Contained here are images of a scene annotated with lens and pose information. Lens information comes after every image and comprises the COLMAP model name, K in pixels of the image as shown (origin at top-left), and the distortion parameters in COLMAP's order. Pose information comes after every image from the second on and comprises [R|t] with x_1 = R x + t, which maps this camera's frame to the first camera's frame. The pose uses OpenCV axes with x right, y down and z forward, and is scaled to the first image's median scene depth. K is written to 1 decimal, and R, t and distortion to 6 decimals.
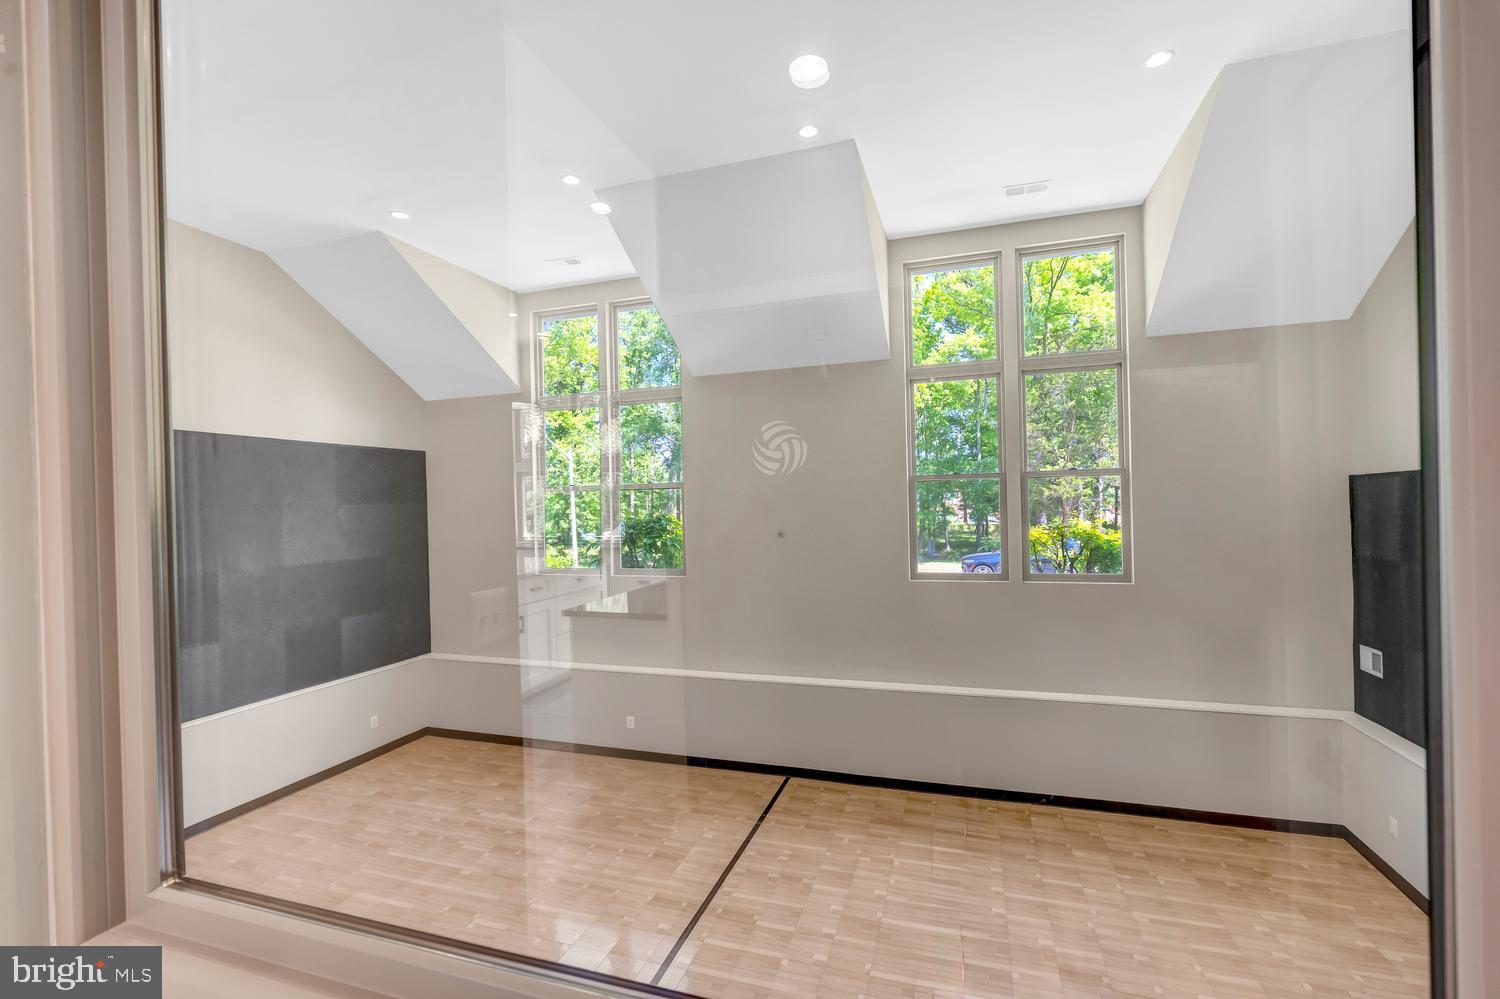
lens RADIAL K [[665.2, 0, 742.9], [0, 665.2, 509.1], [0, 0, 1]] dist [-0.001782, -0.000153]
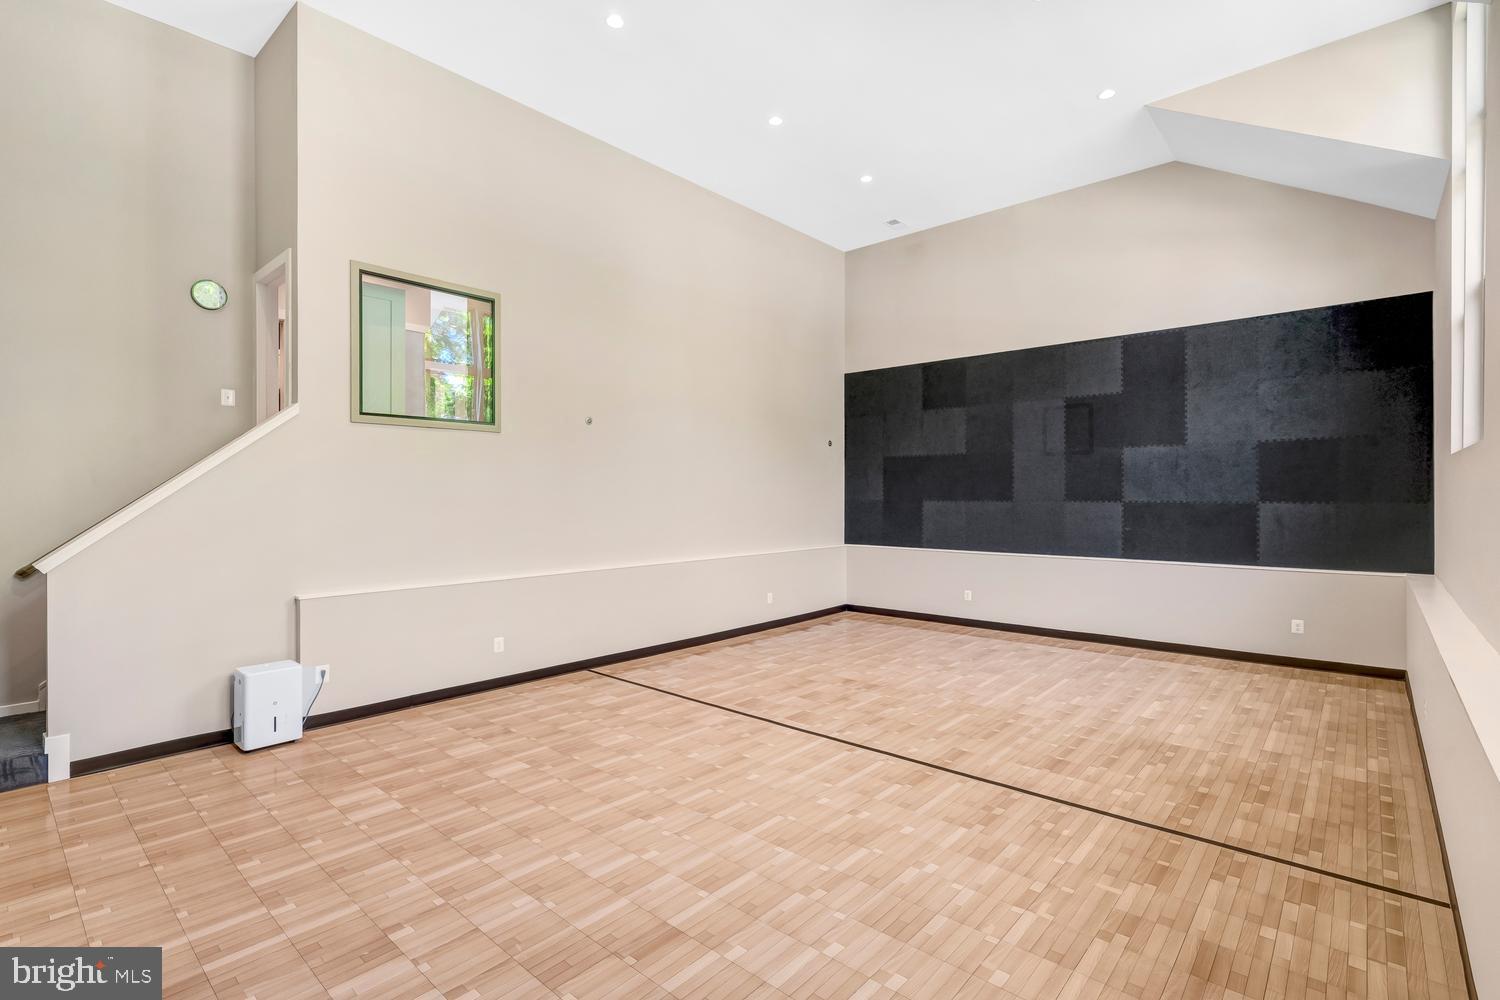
lens RADIAL K [[700.0, 0, 745.0], [0, 700.0, 495.7], [0, 0, 1]] dist [-0.002436, 0.000421]
pose [[-0.386237, 0.022210, -0.922132, 0.739162], [0.007102, 0.999752, 0.021105, 0.163123], [0.922372, 0.001603, -0.386299, 0.902150]]
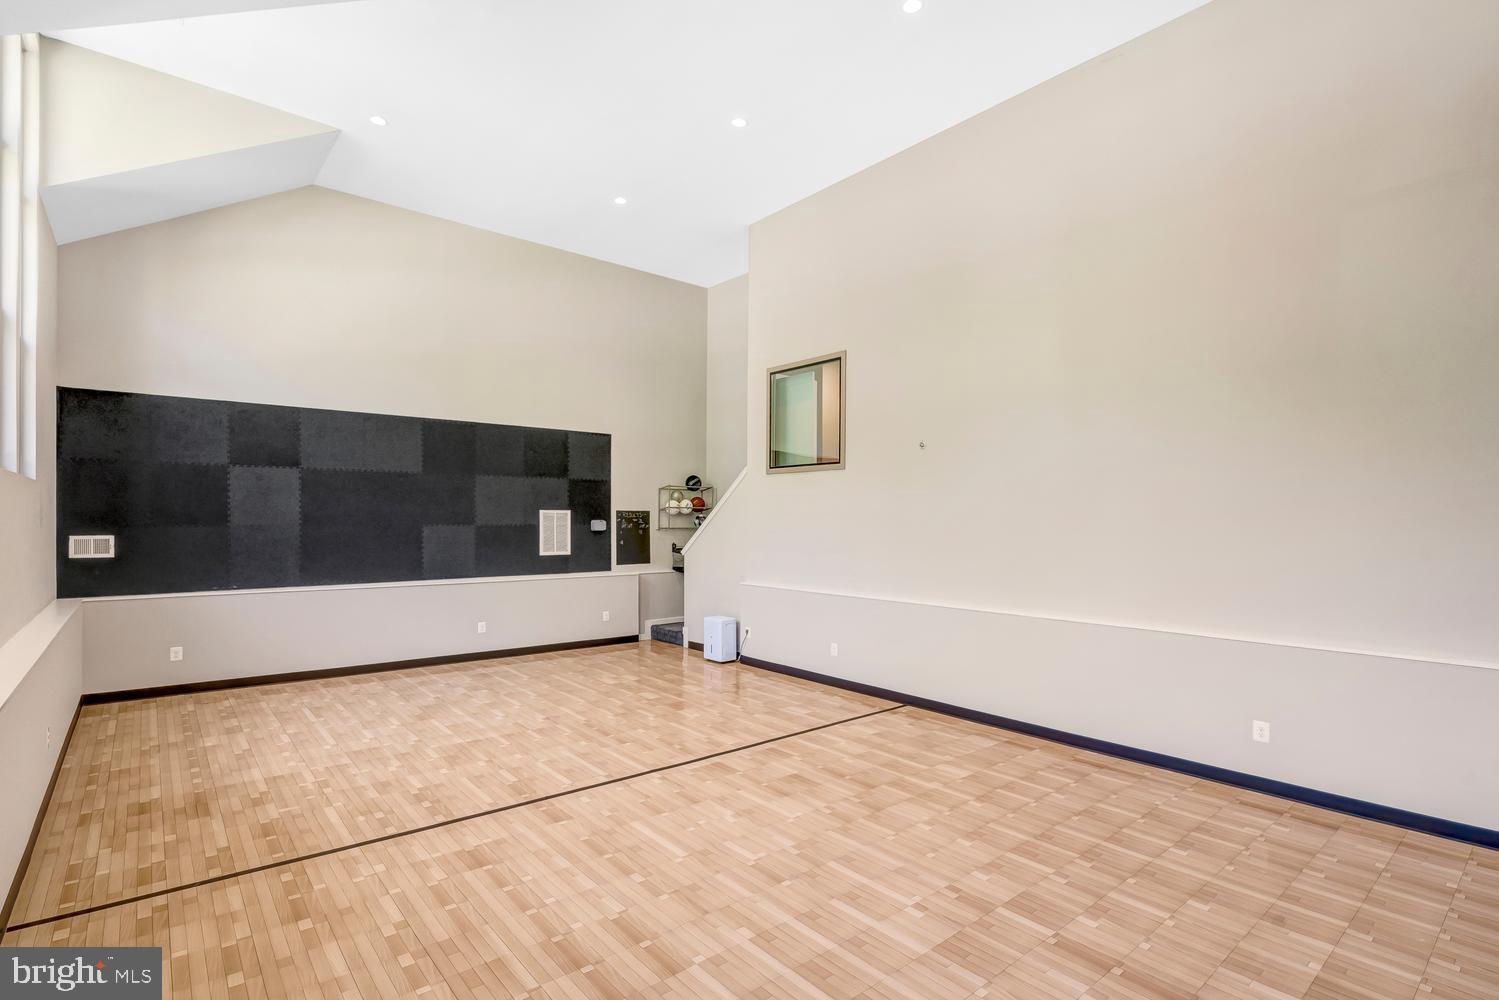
lens RADIAL K [[724.6, 0, 747.5], [0, 724.6, 520.0], [0, 0, 1]] dist [-0.002558, 0.000030]
pose [[-0.853357, 0.016523, 0.521064, -0.655460], [0.012233, 0.999857, -0.011671, 0.189845], [-0.521183, -0.003585, -0.853438, 1.346703]]
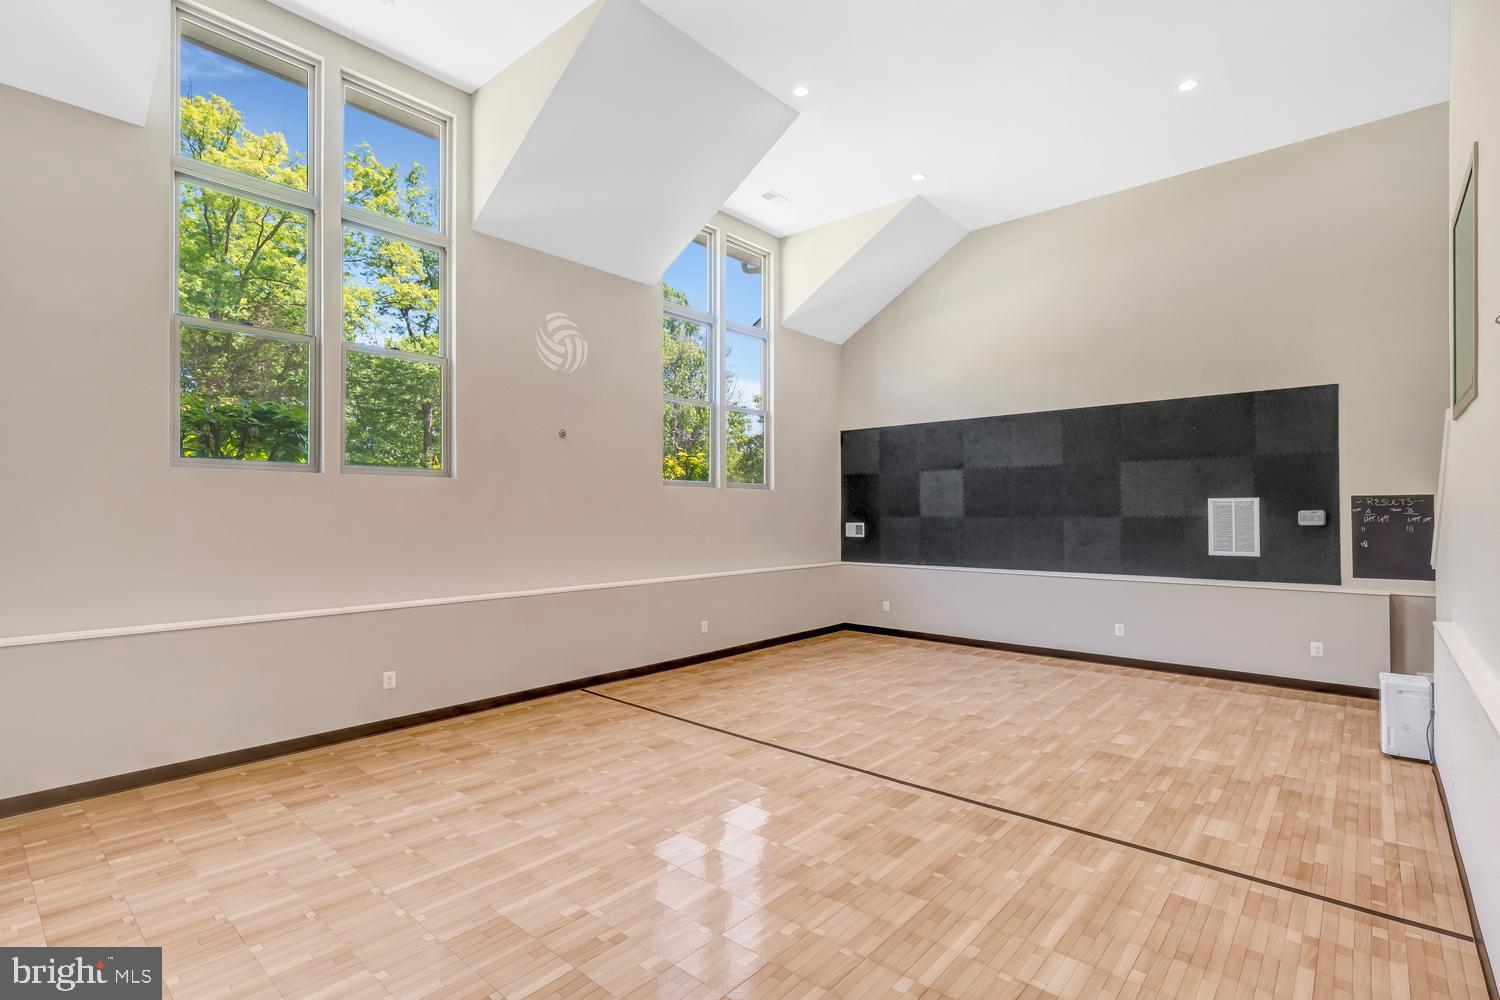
lens RADIAL K [[709.7, 0, 733.7], [0, 709.7, 506.4], [0, 0, 1]] dist [-0.005162, 0.000418]
pose [[0.395715, 0.027646, 0.917957, -0.919196], [-0.007436, 0.999610, -0.026900, 0.197675], [-0.918343, 0.003819, 0.395767, 0.472170]]
